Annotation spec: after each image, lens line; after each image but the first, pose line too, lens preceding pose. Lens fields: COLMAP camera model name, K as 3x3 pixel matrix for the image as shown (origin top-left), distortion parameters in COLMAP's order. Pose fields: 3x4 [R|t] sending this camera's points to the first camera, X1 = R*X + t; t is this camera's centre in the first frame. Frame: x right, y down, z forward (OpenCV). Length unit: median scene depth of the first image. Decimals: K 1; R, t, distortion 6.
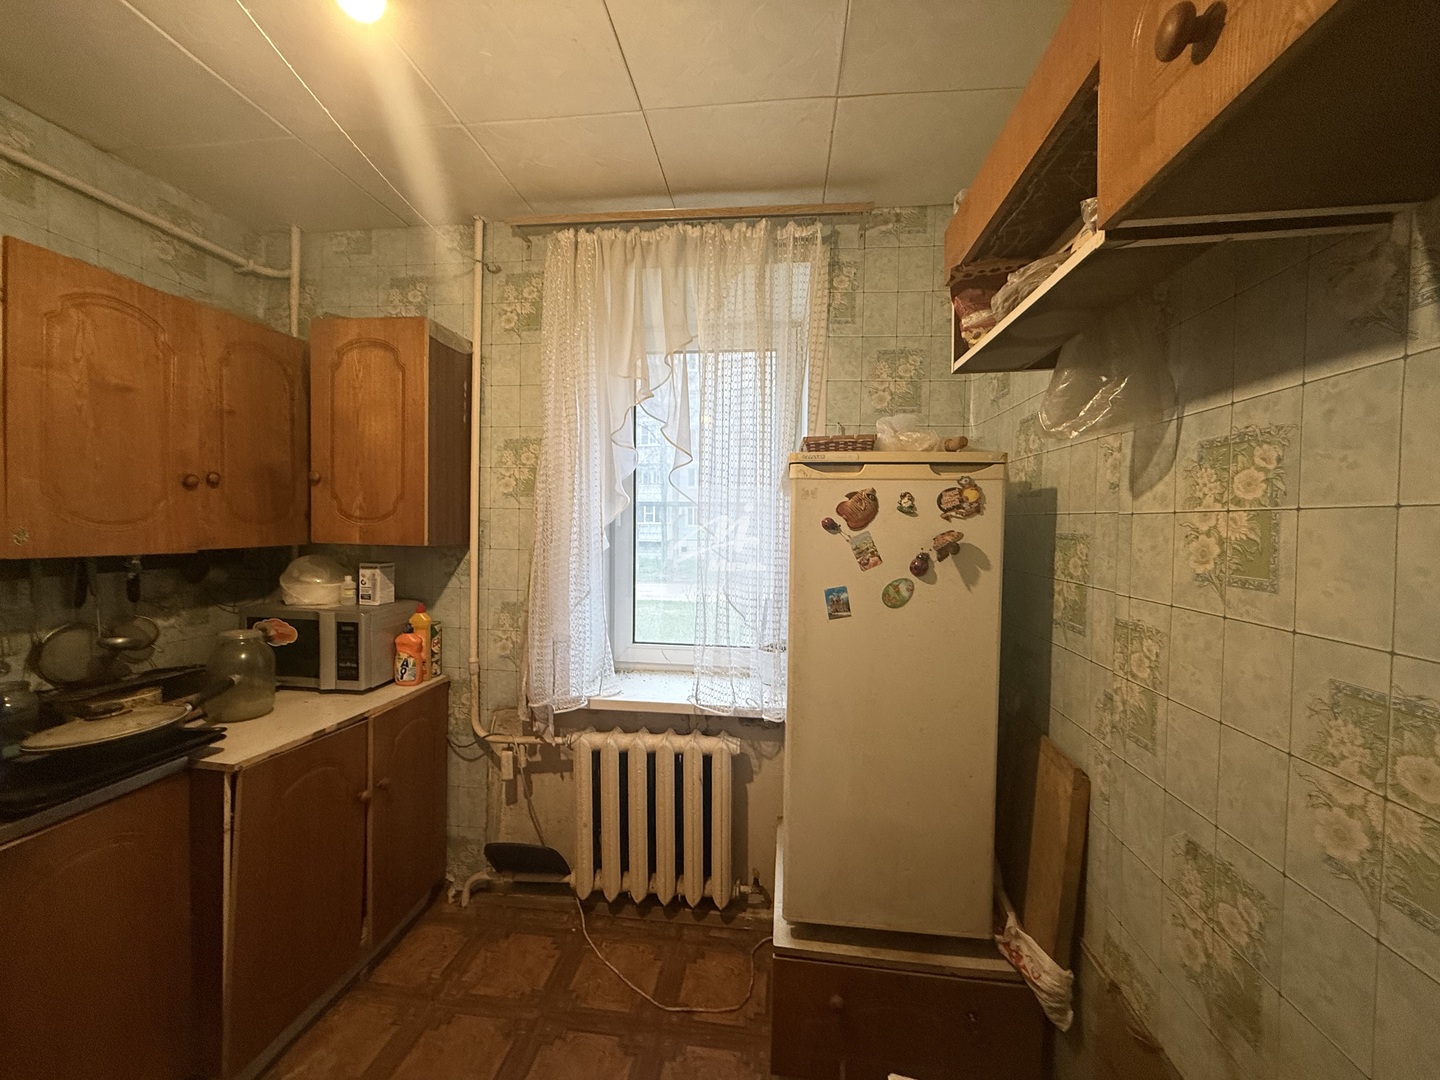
lens RADIAL K [[572.4, 0, 717.3], [0, 572.4, 540.8], [0, 0, 1]] dist [0.001190, -0.000462]
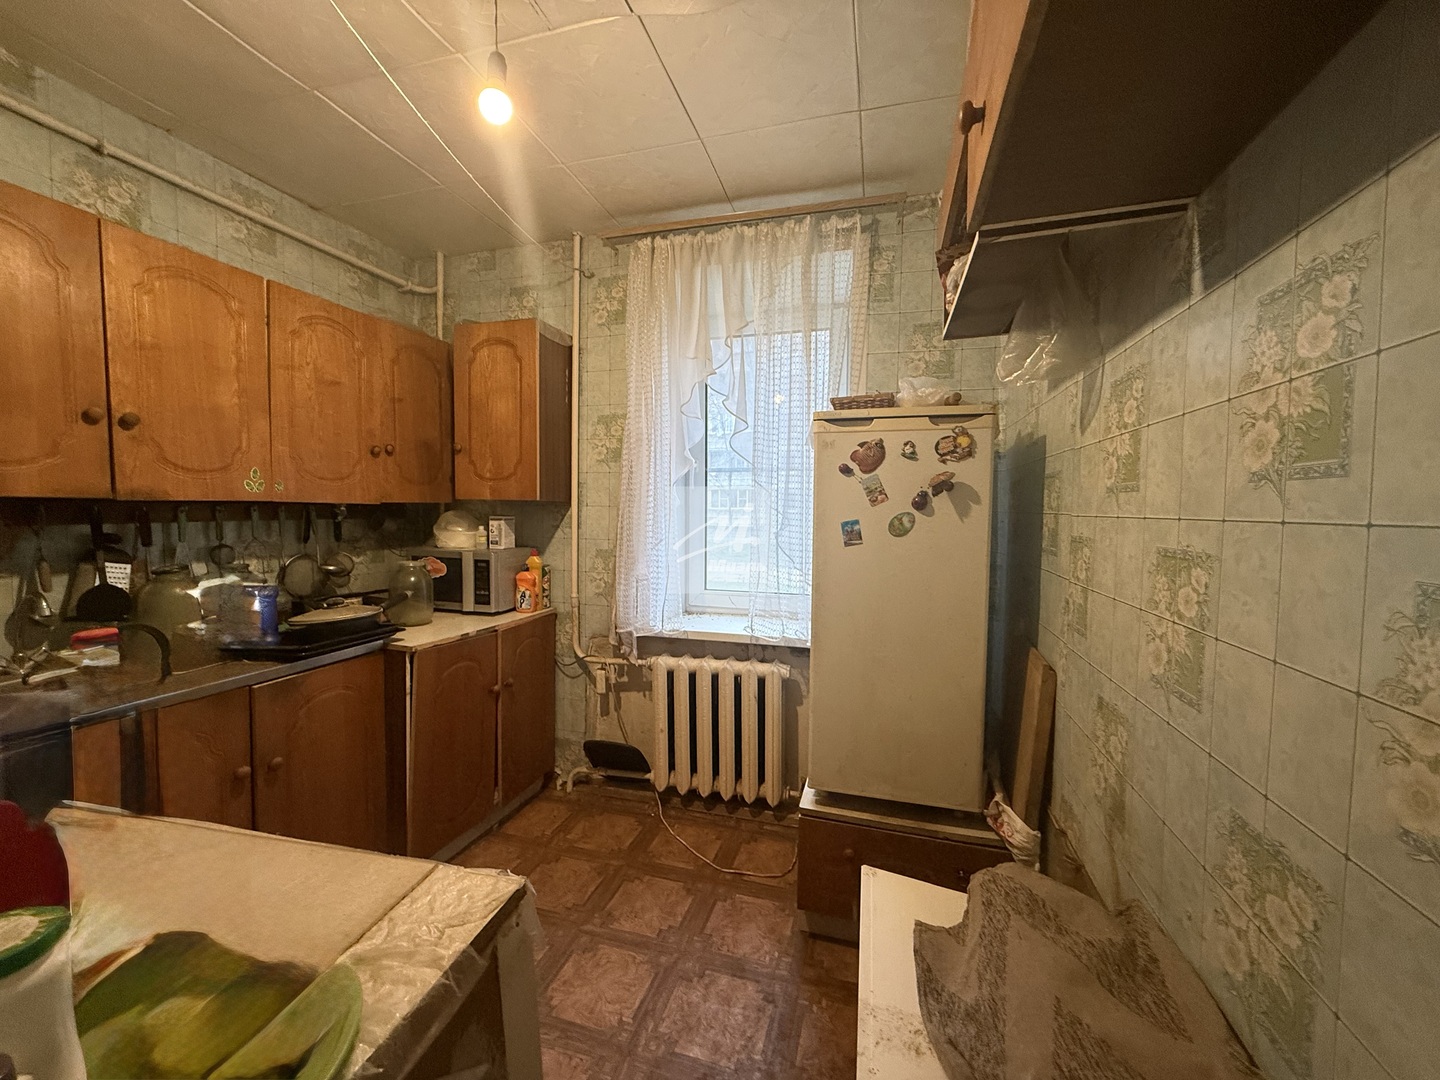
lens RADIAL K [[572.4, 0, 717.3], [0, 572.4, 540.8], [0, 0, 1]] dist [0.001190, -0.000462]
pose [[0.986427, 0.004404, -0.164140, 0.087520], [-0.000692, 0.999743, 0.022668, 0.067017], [0.164198, -0.022247, 0.986177, -0.179774]]
